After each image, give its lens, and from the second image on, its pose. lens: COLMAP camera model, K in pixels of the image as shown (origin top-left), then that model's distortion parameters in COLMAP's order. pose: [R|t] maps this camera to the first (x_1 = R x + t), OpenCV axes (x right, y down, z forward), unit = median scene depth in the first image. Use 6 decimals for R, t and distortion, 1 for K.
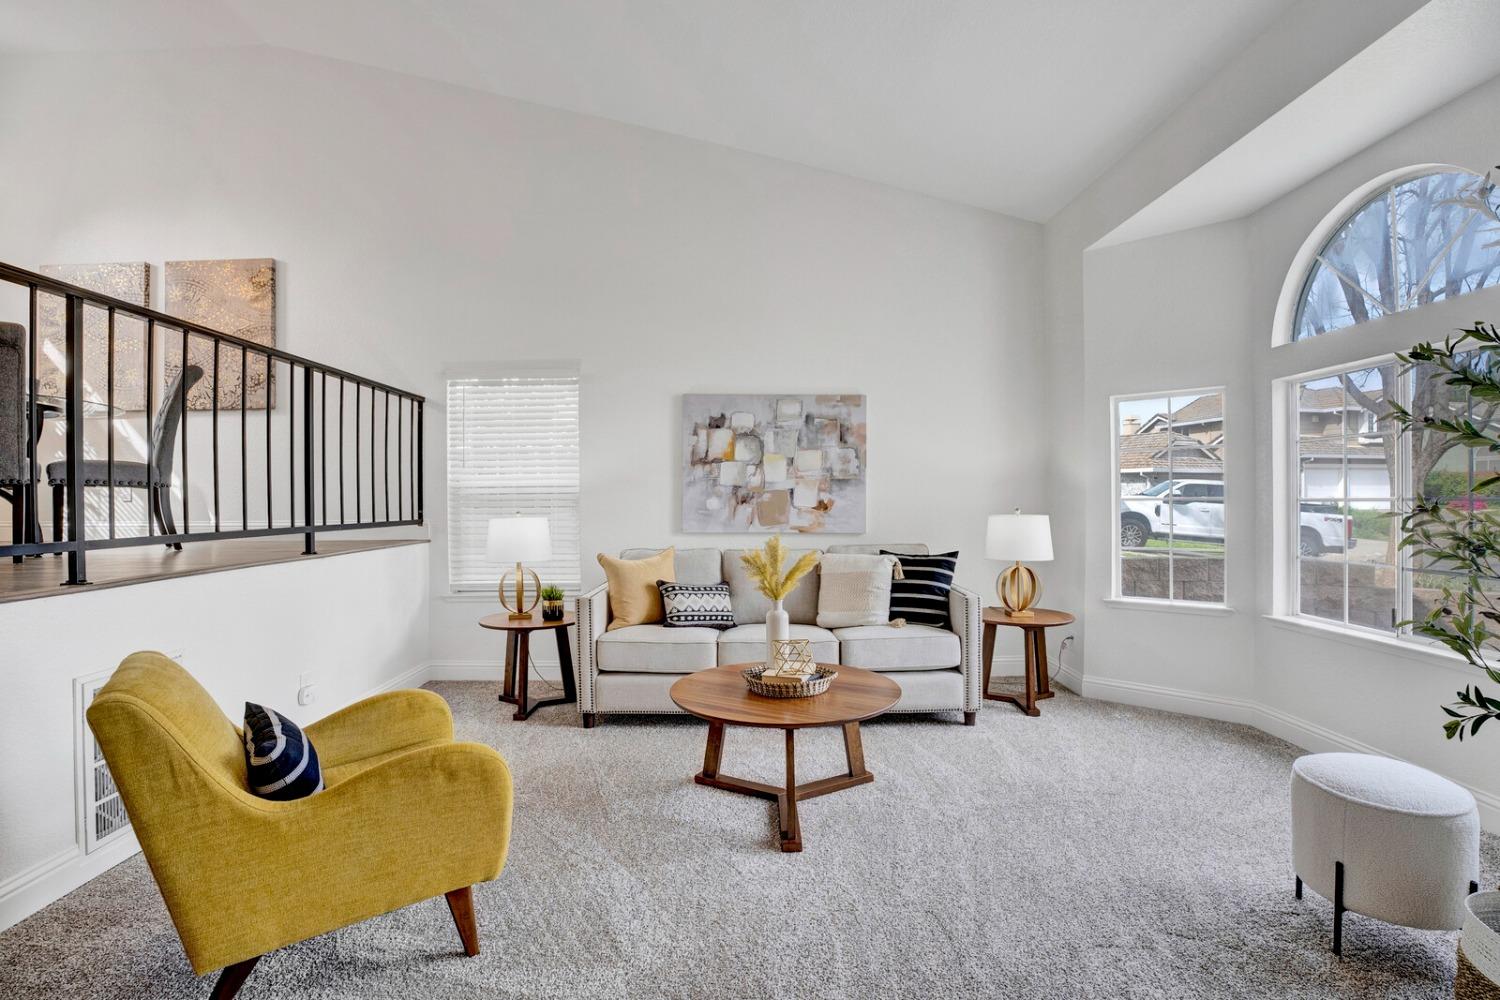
lens RADIAL K [[716.1, 0, 758.5], [0, 716.1, 505.1], [0, 0, 1]] dist [-0.055979, 0.001551]
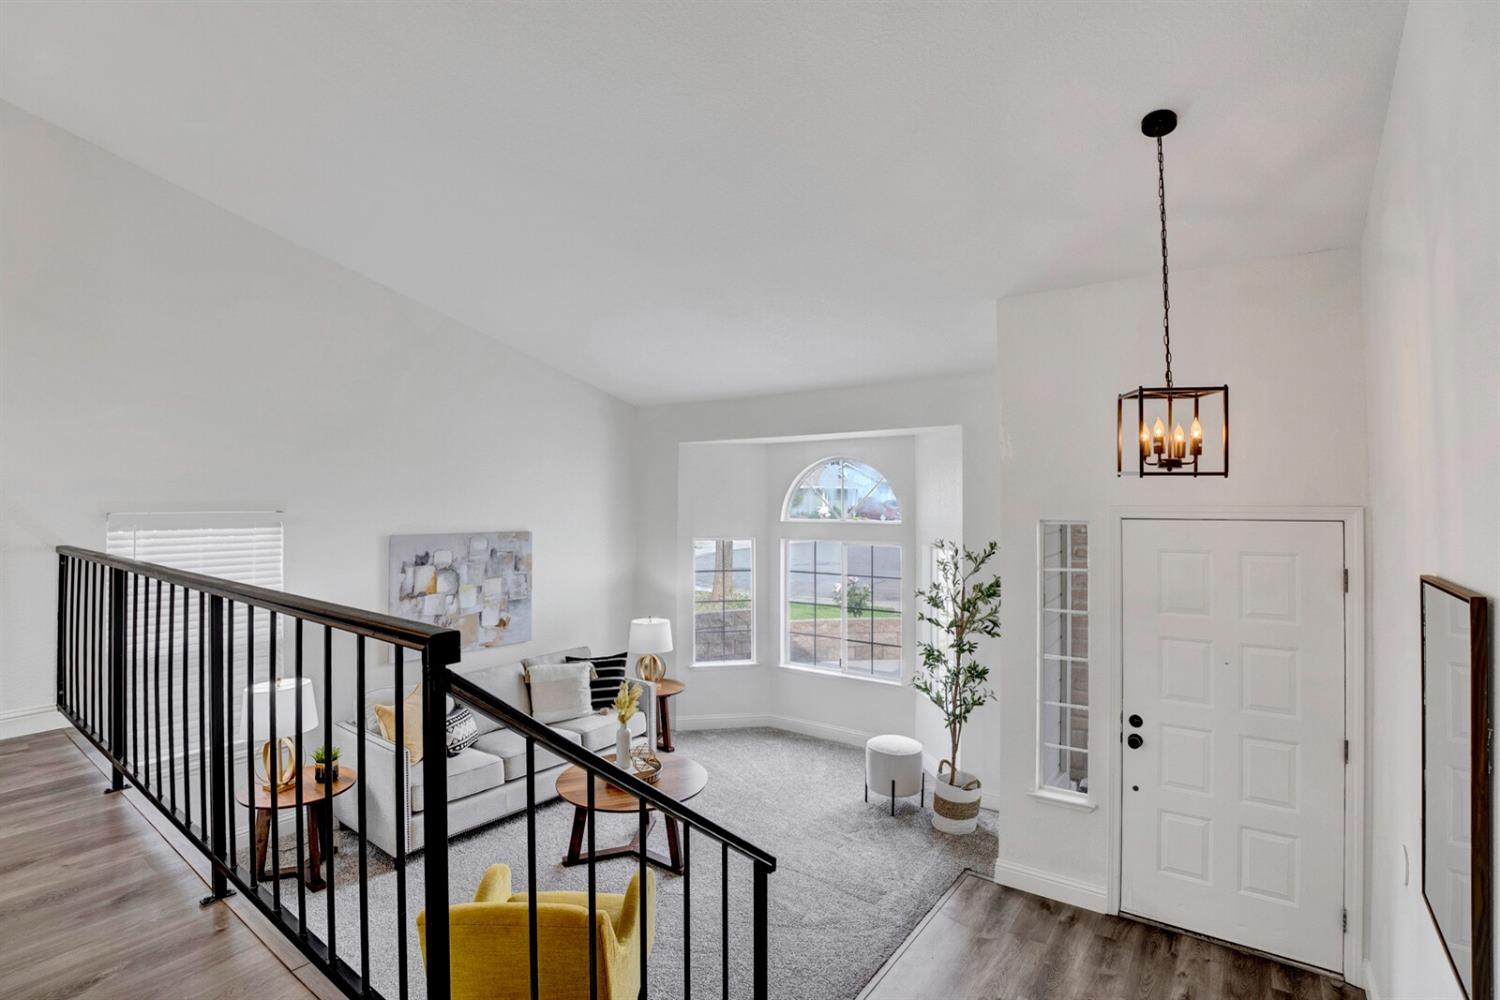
lens RADIAL K [[716.1, 0, 758.5], [0, 716.1, 505.1], [0, 0, 1]] dist [-0.055979, 0.001551]
pose [[0.584420, 0.006023, 0.811429, -0.642710], [-0.006040, 0.999977, -0.003073, -0.200363], [-0.811429, -0.003105, 0.584443, -0.064852]]
